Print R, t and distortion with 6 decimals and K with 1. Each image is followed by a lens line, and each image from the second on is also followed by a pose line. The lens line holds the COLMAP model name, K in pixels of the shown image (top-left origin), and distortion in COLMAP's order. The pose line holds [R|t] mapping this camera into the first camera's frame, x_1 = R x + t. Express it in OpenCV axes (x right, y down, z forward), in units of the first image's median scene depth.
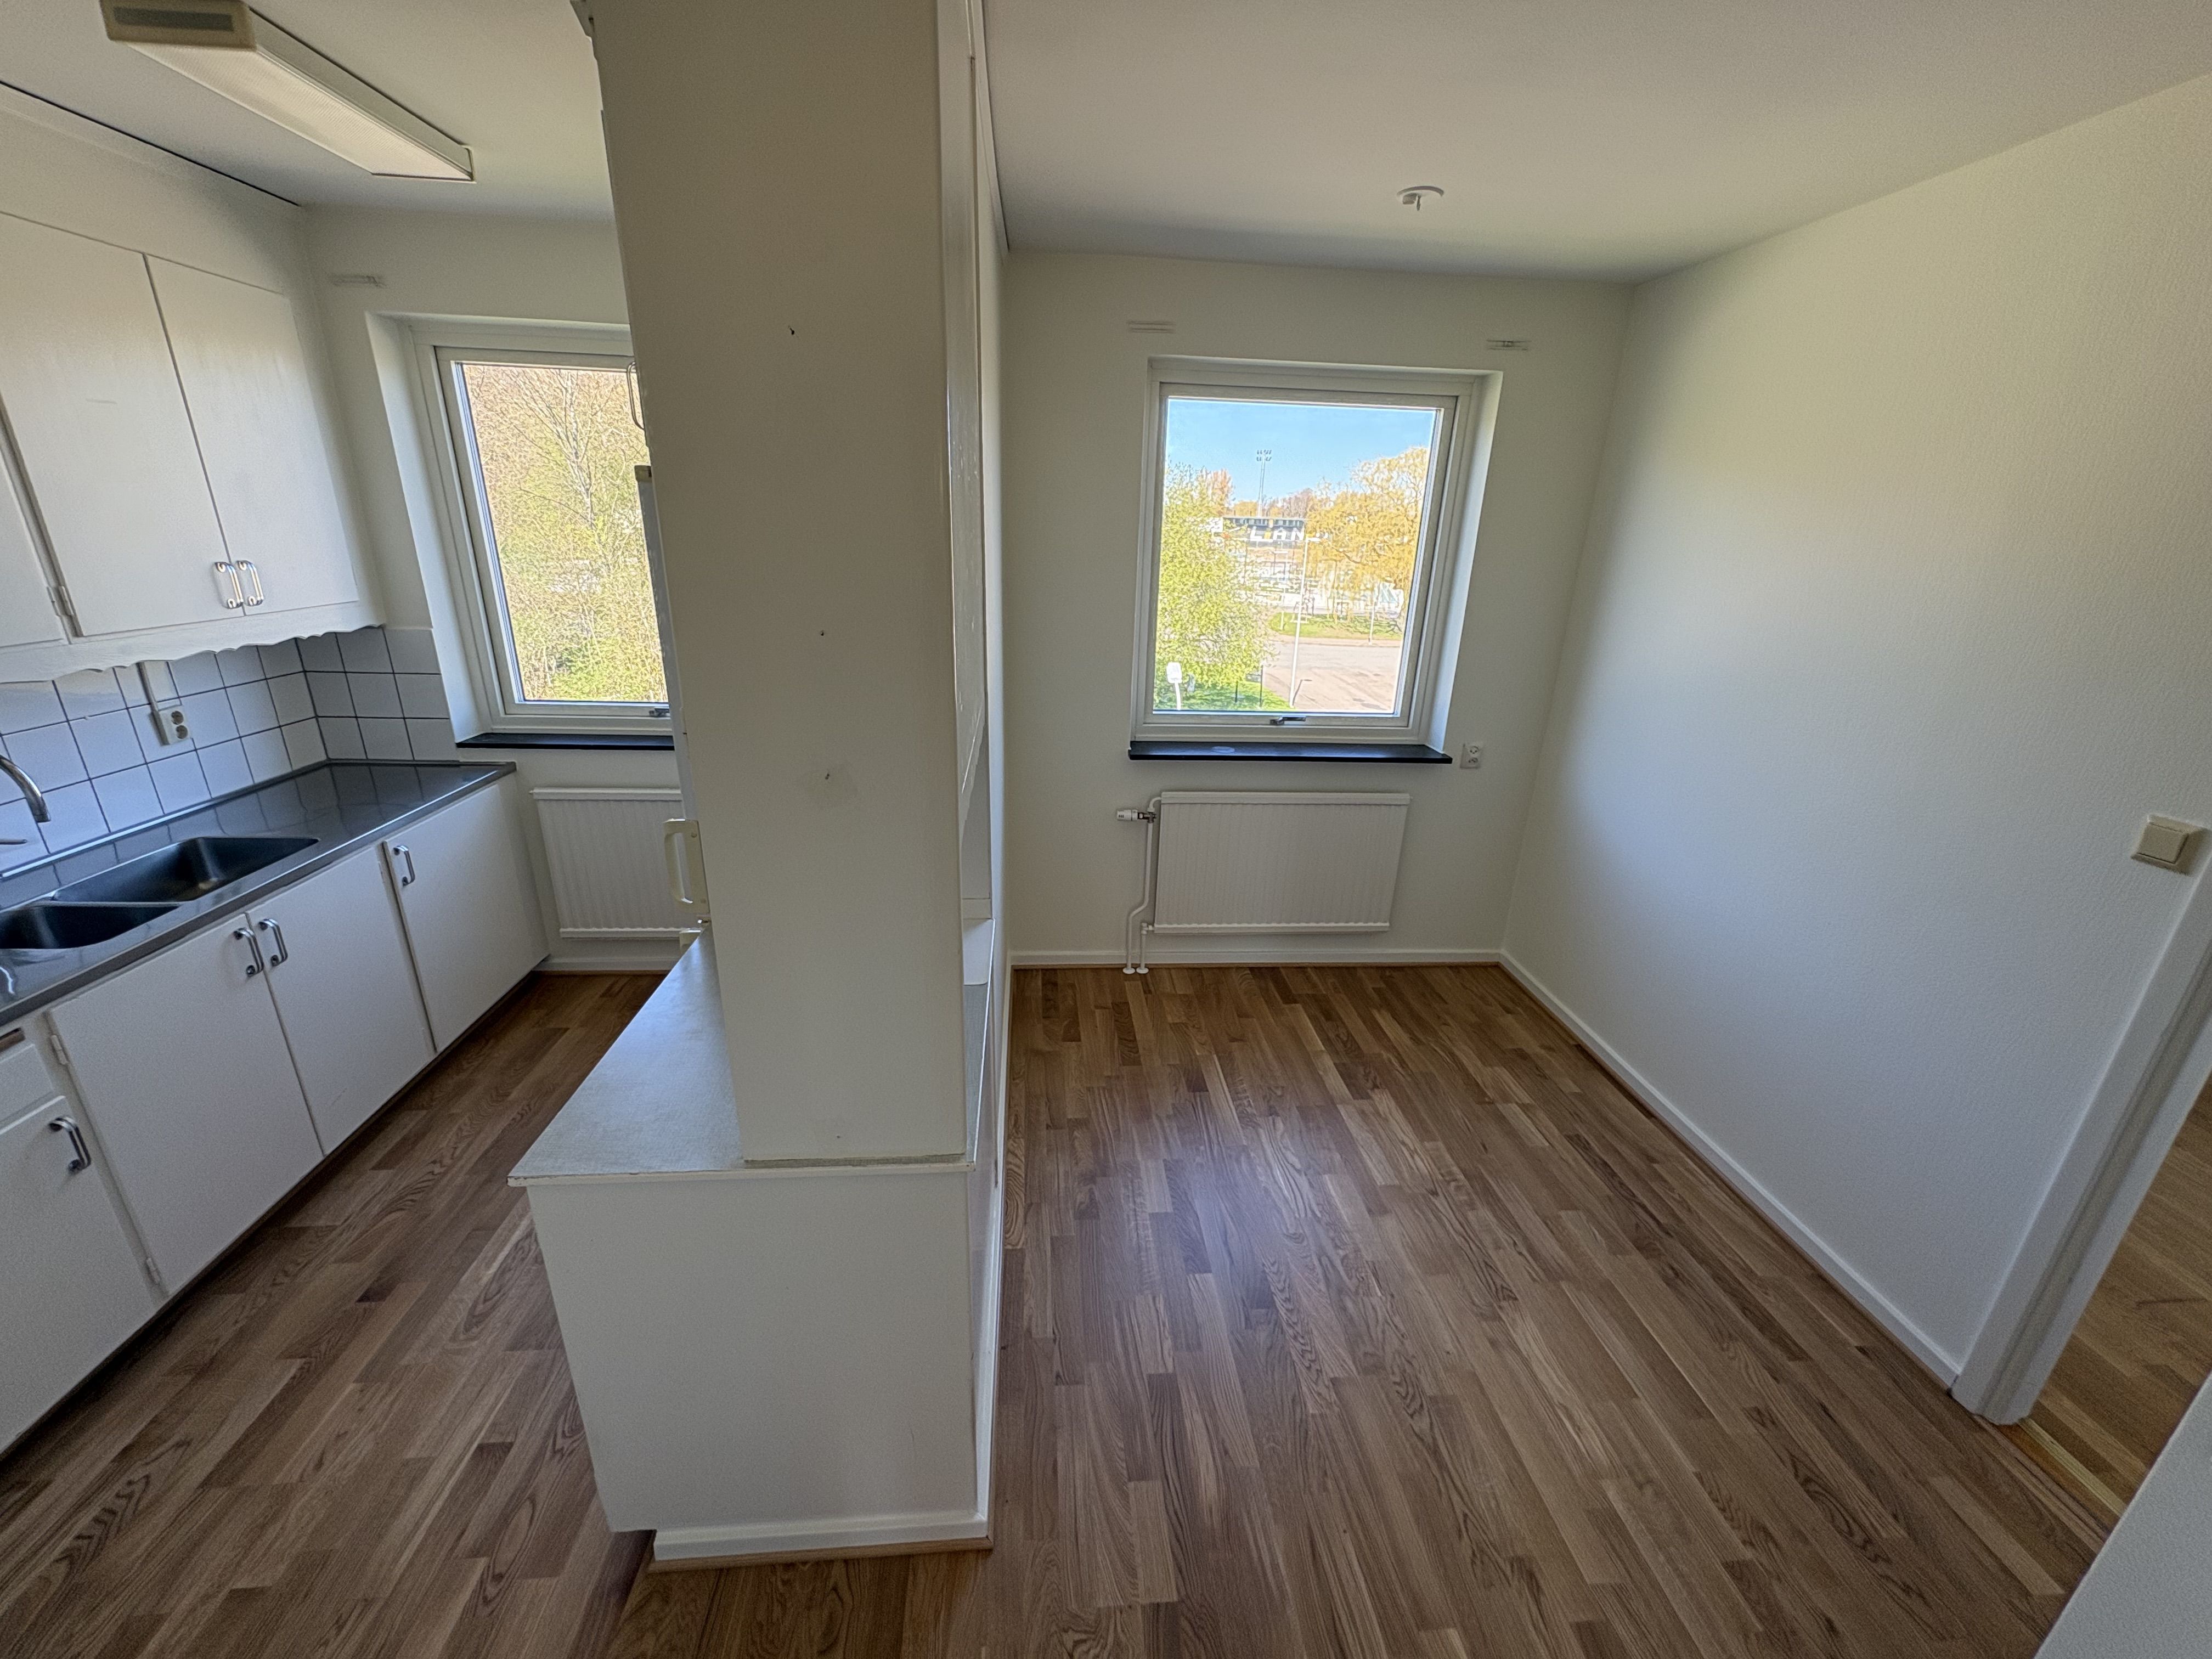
lens RADIAL K [[882.8, 0, 1118.7], [0, 882.8, 830.9], [0, 0, 1]] dist [-0.000587, -0.000429]
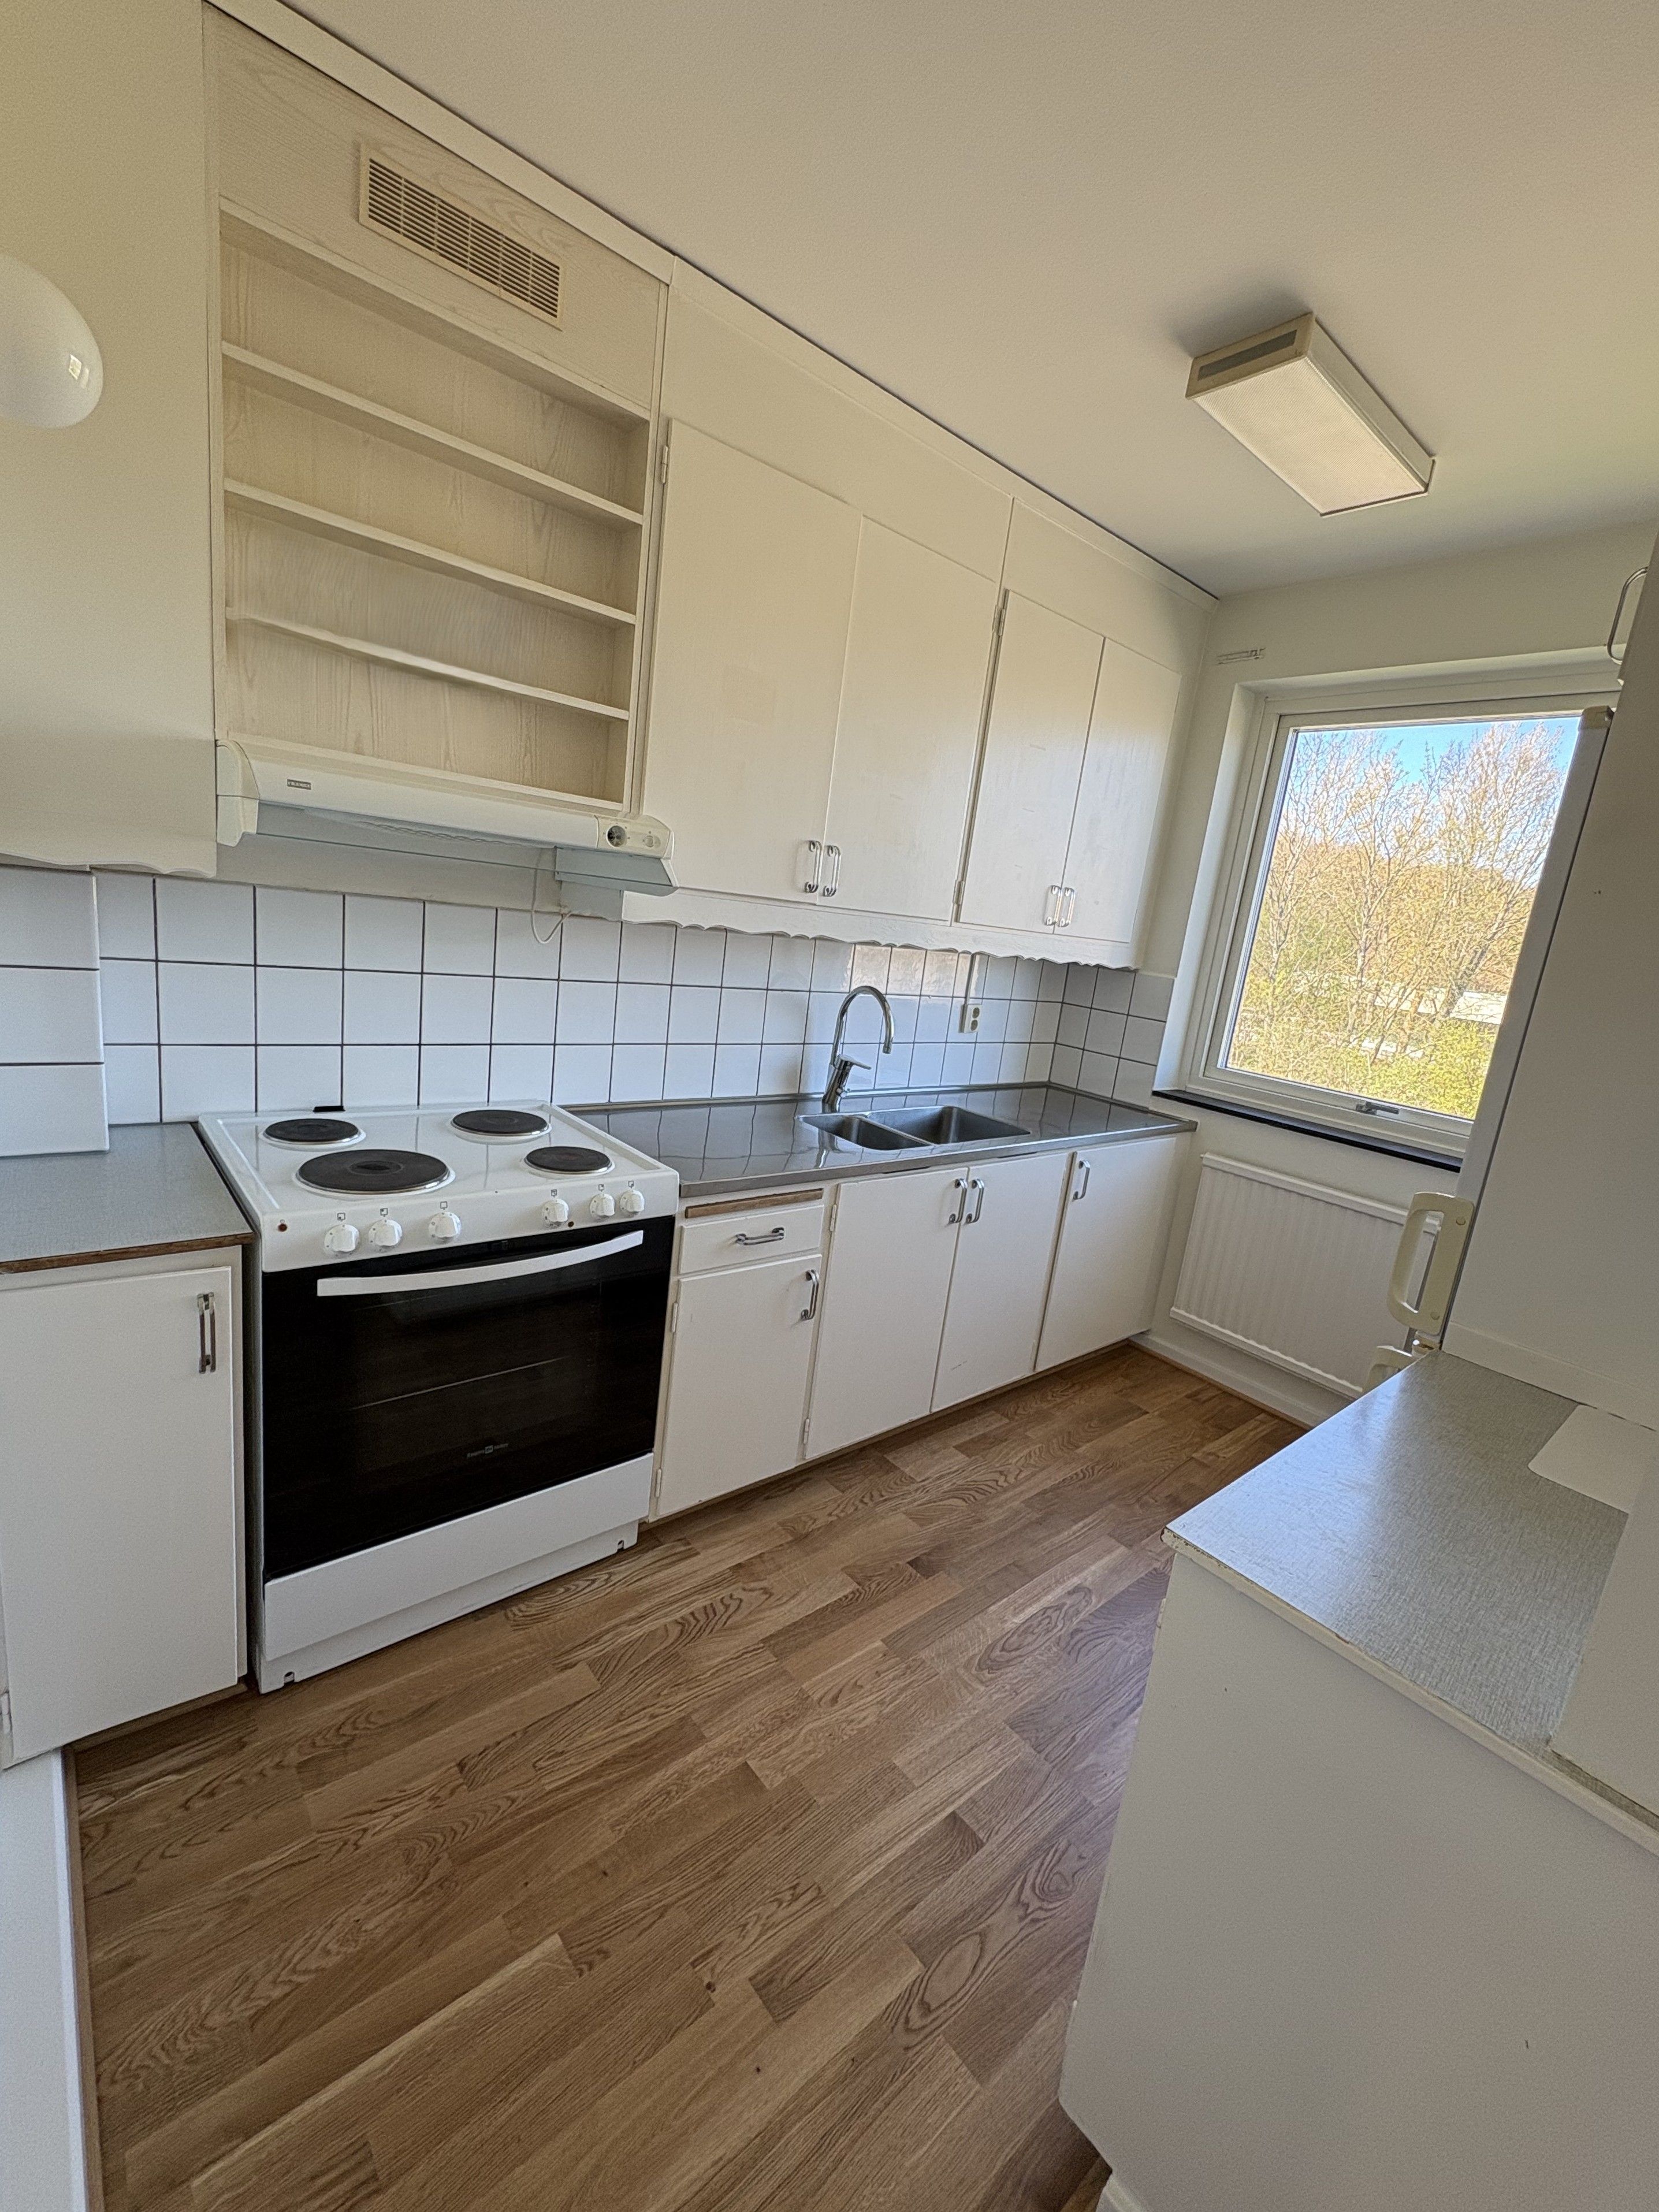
lens RADIAL K [[931.2, 0, 821.7], [0, 931.2, 1106.7], [0, 0, 1]] dist [0.000947, -0.000625]
pose [[0.573892, 0.204768, -0.792917, -0.160700], [-0.364101, 0.931073, -0.023080, 0.096092], [0.733538, 0.301948, 0.608892, 0.115549]]
